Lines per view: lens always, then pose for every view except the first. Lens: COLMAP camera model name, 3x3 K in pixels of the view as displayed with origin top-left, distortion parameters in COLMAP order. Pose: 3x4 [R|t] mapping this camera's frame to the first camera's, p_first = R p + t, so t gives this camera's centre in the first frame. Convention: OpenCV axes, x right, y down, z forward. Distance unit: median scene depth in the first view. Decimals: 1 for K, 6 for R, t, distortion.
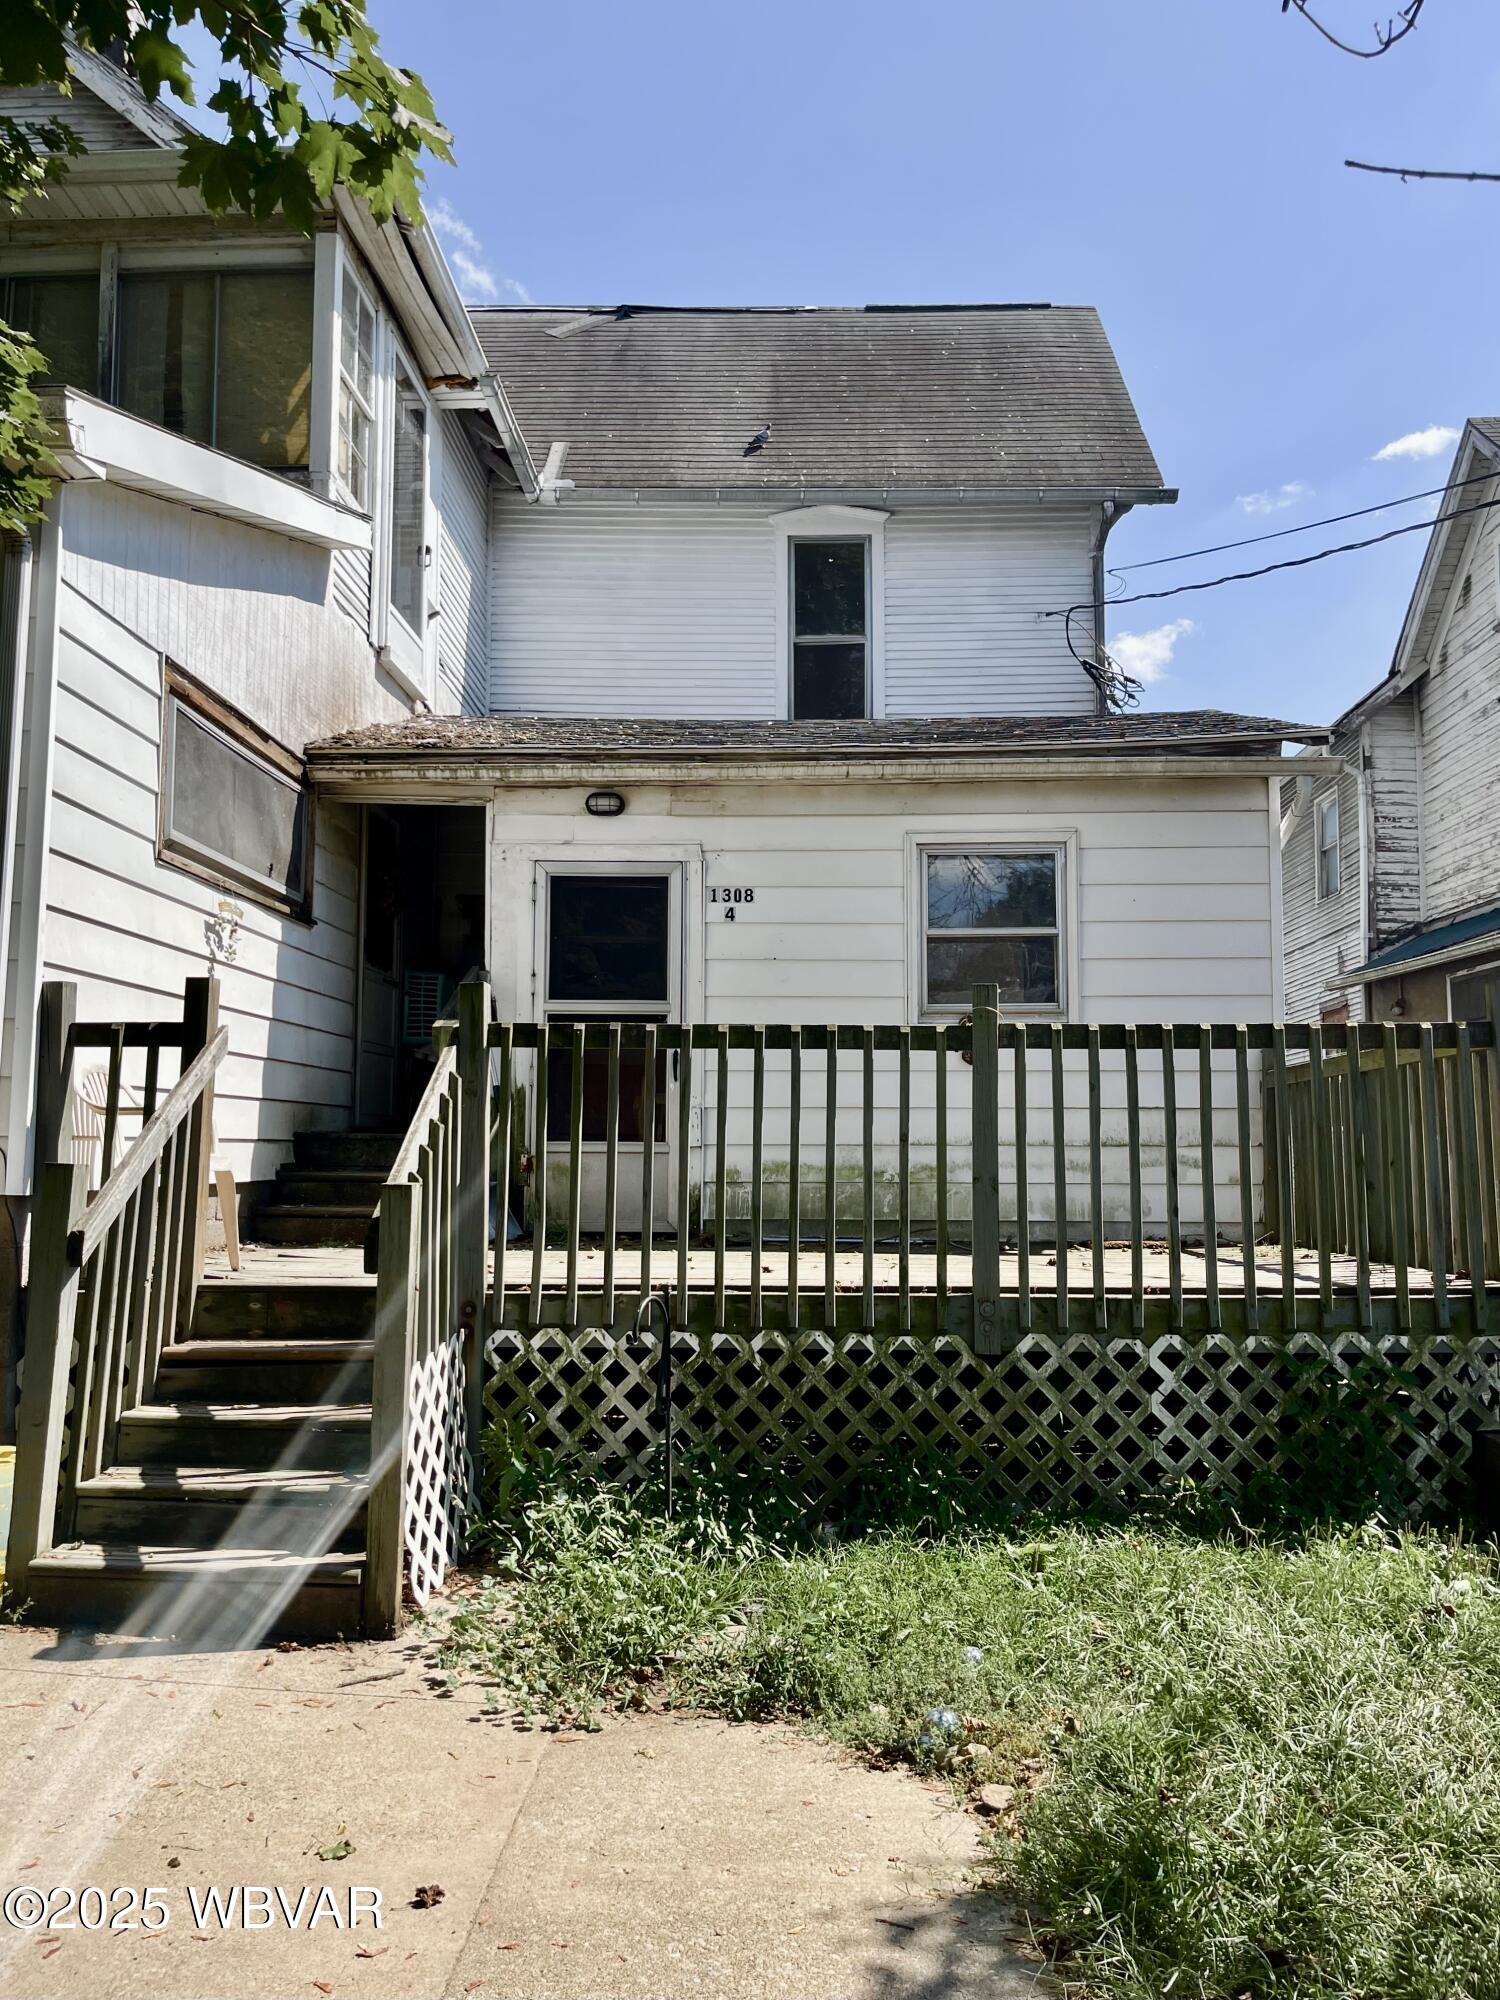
lens RADIAL K [[1608.2, 0, 803.2], [0, 1608.2, 958.3], [0, 0, 1]] dist [0.050850, -0.021625]
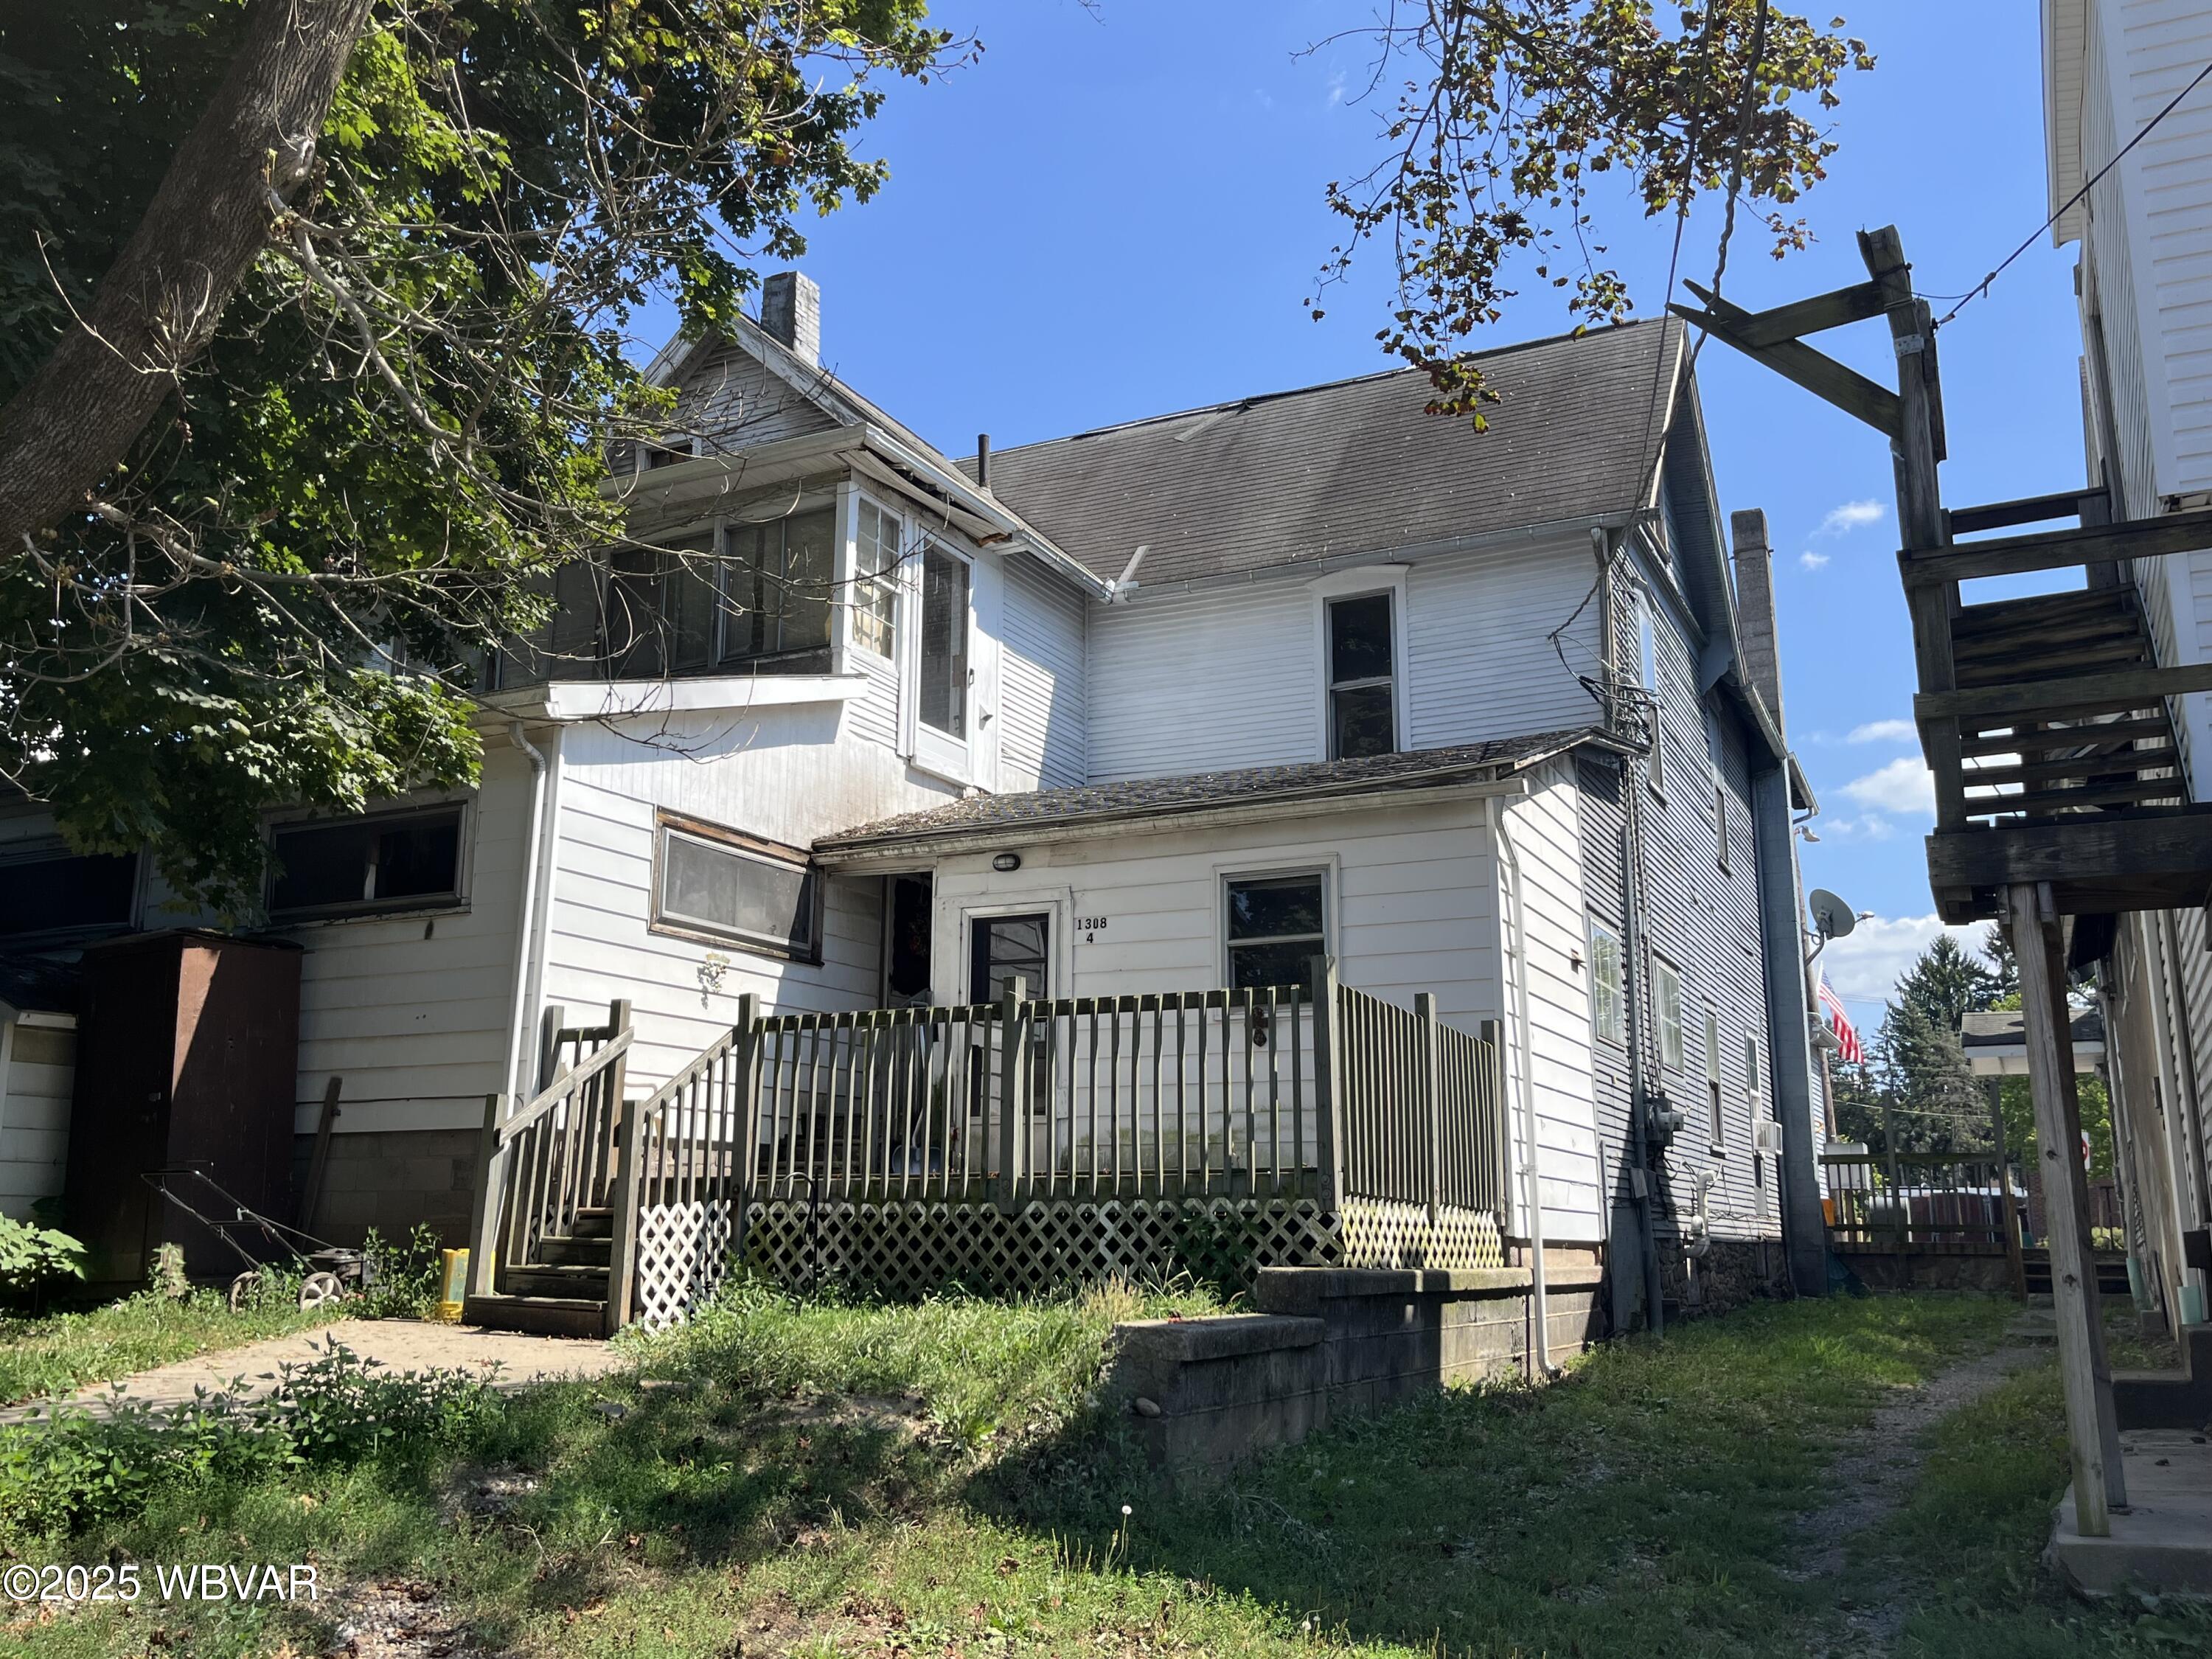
lens RADIAL K [[1935.9, 0, 1106.3], [0, 1935.9, 782.7], [0, 0, 1]] dist [0.046496, -0.040773]
pose [[0.901326, -0.098136, -0.421878, 0.851037], [0.050171, 0.991093, -0.123357, 0.055200], [0.430227, 0.090018, 0.898221, -0.564066]]
